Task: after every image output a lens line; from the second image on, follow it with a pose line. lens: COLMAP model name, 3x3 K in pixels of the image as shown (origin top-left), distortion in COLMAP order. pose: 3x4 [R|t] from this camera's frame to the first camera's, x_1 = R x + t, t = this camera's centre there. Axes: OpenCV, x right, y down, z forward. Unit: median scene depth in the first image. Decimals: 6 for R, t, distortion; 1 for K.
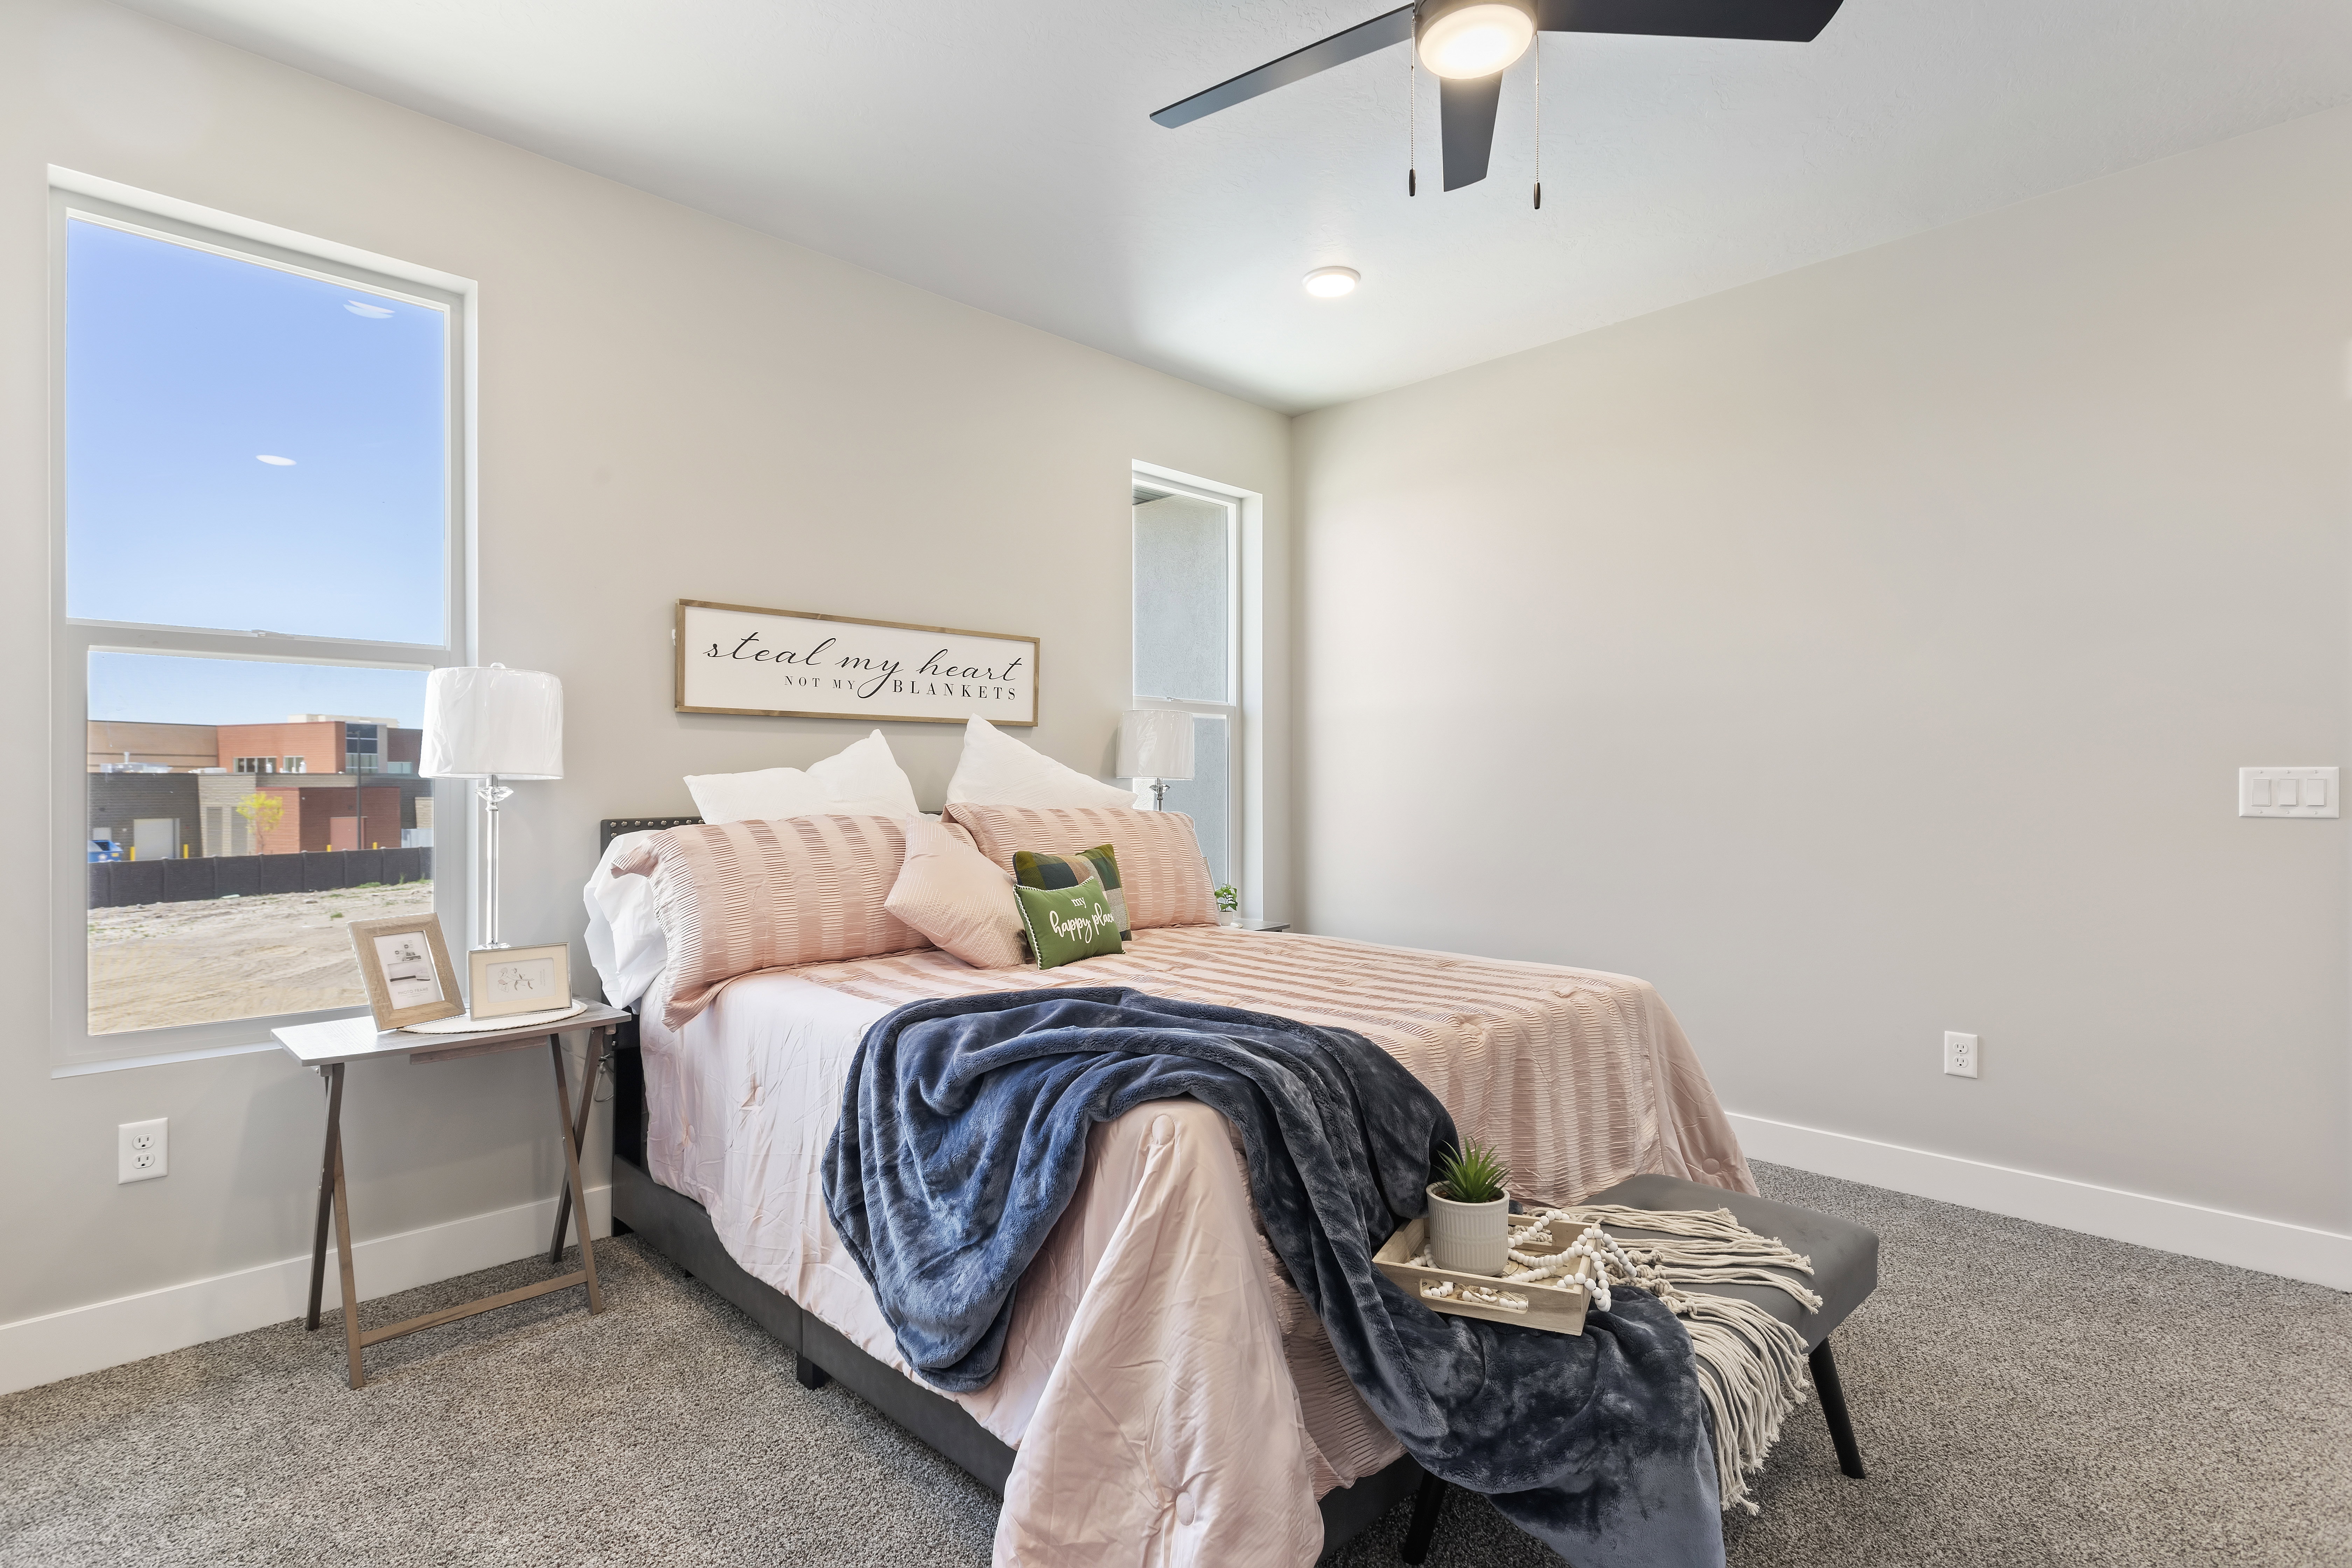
lens RADIAL K [[1112.7, 0, 1169.6], [0, 1112.7, 782.9], [0, 0, 1]] dist [0.003906, 0.000387]
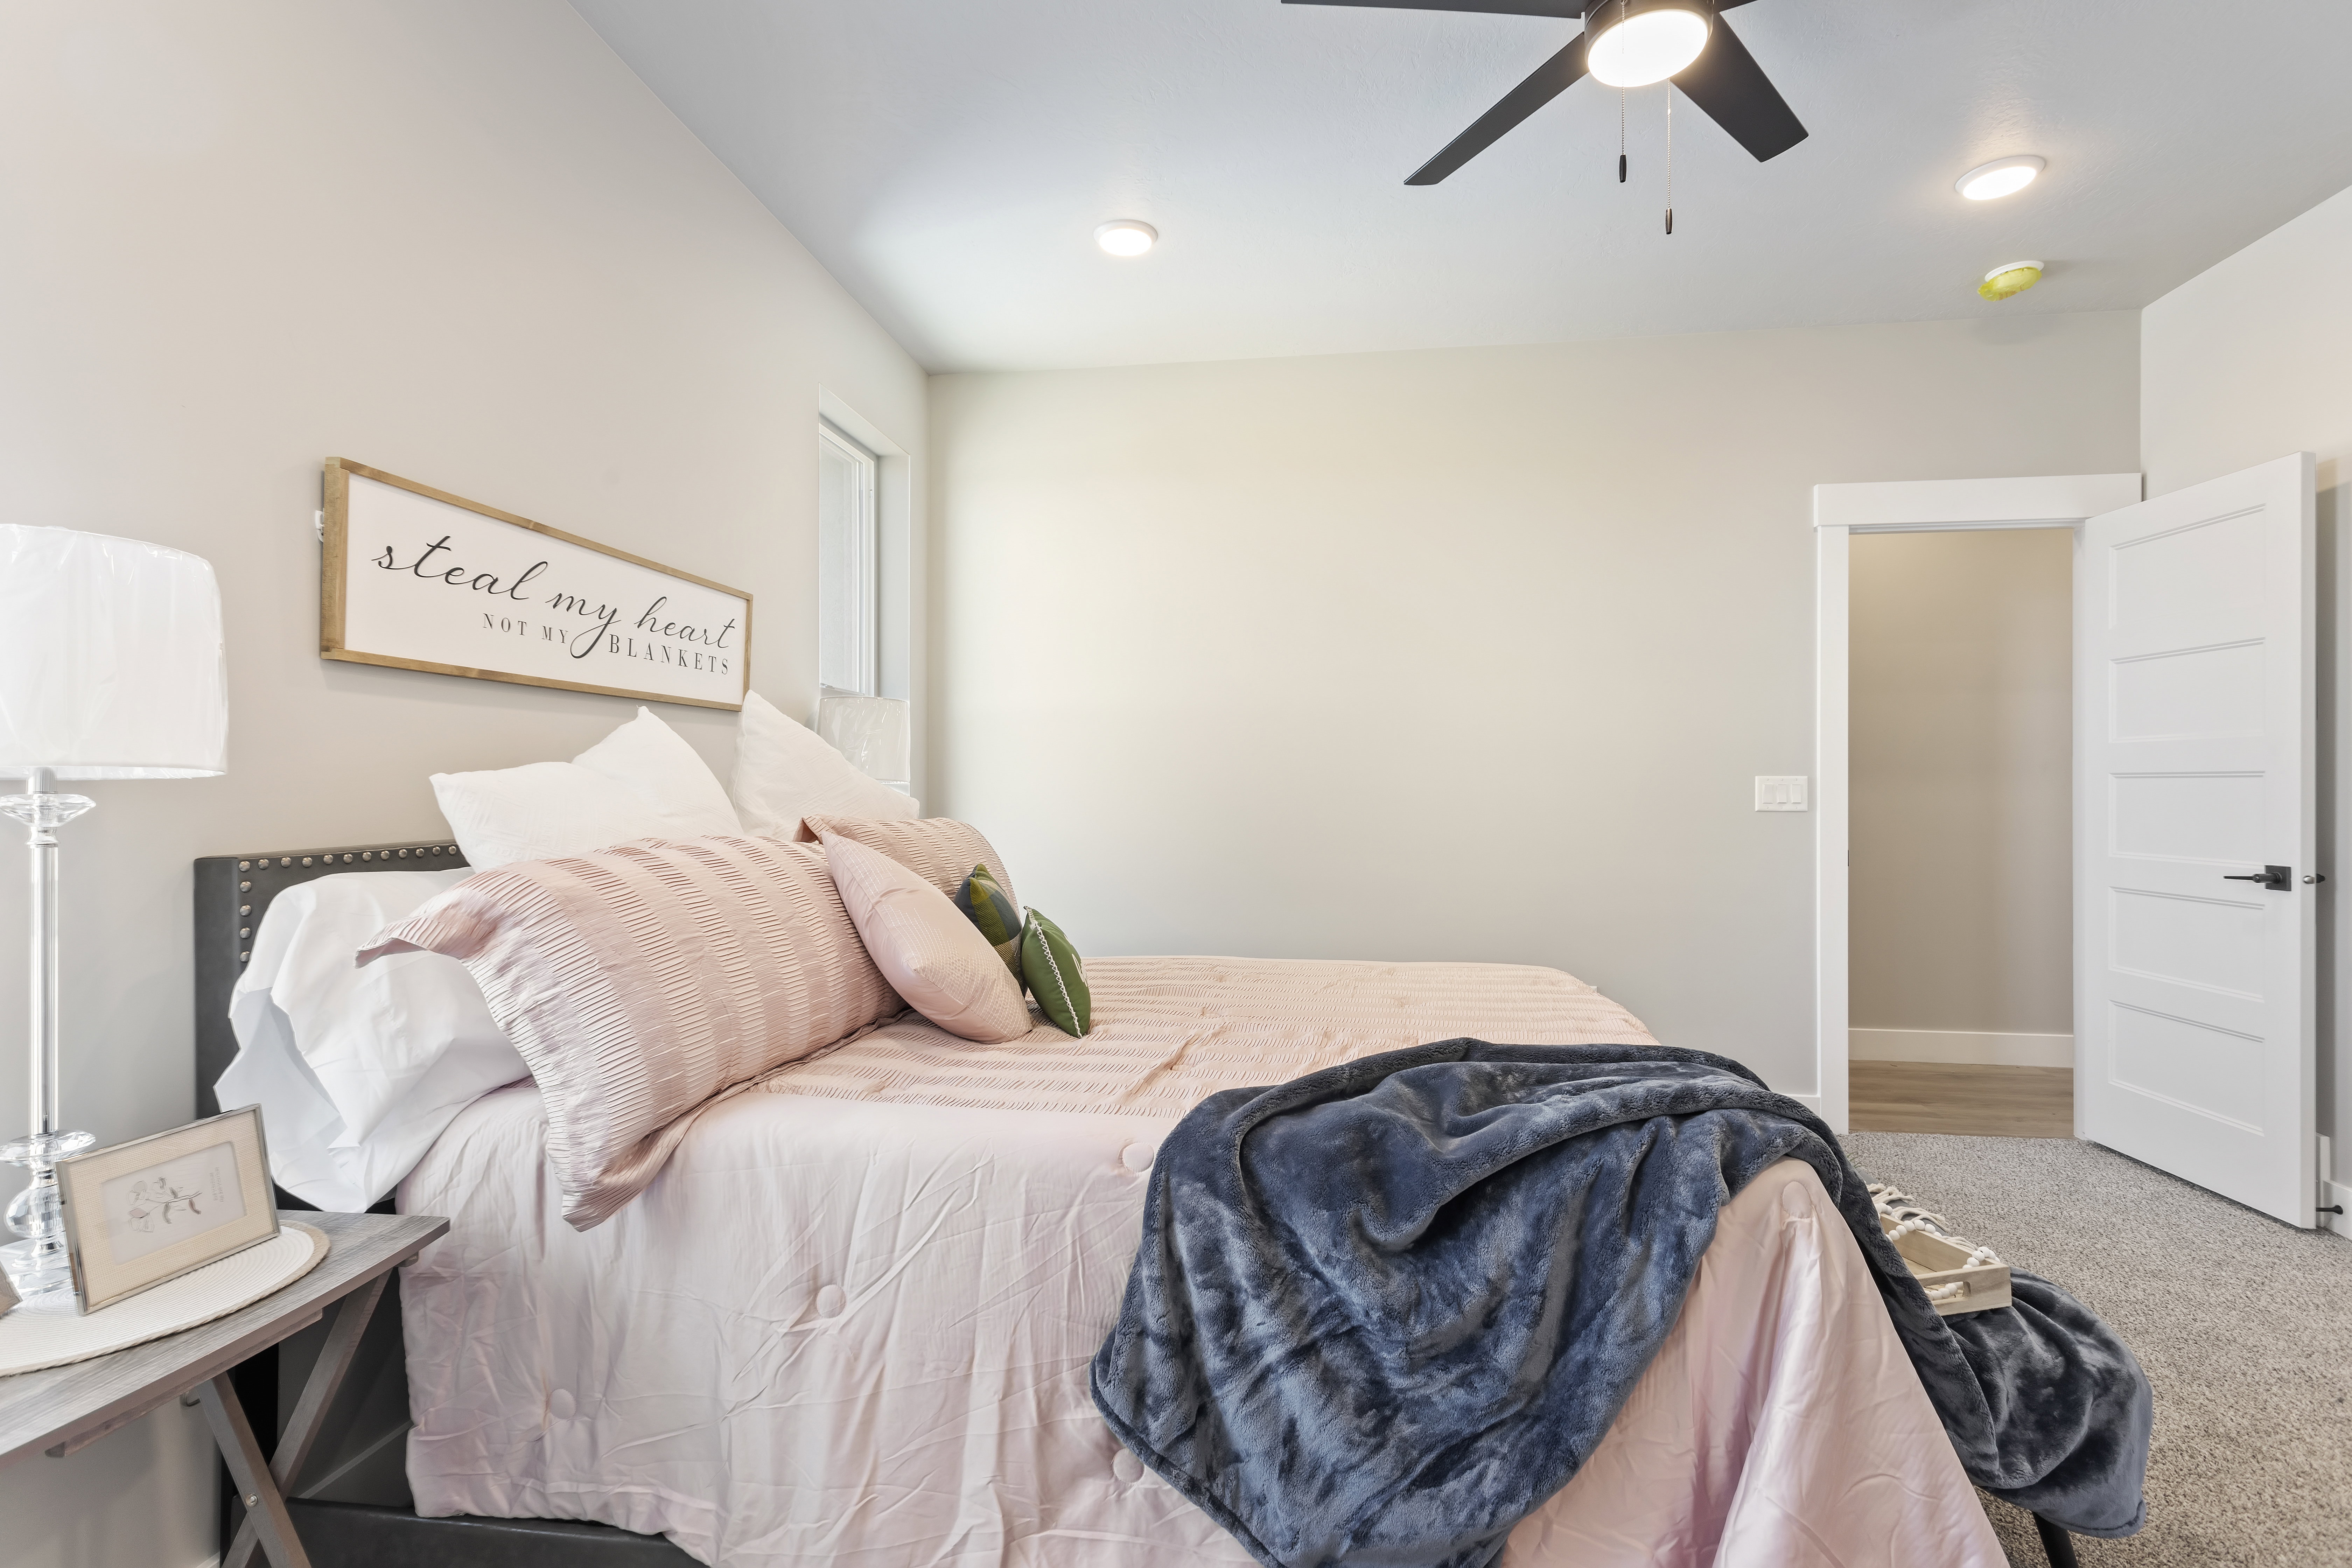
lens RADIAL K [[1112.7, 0, 1174.5], [0, 1112.7, 786.1], [0, 0, 1]] dist [0.003906, 0.000387]
pose [[0.802388, 0.000738, 0.596802, -0.410359], [0.001204, 0.999995, -0.002856, 0.001428], [-0.596801, 0.003010, 0.802383, 0.281902]]
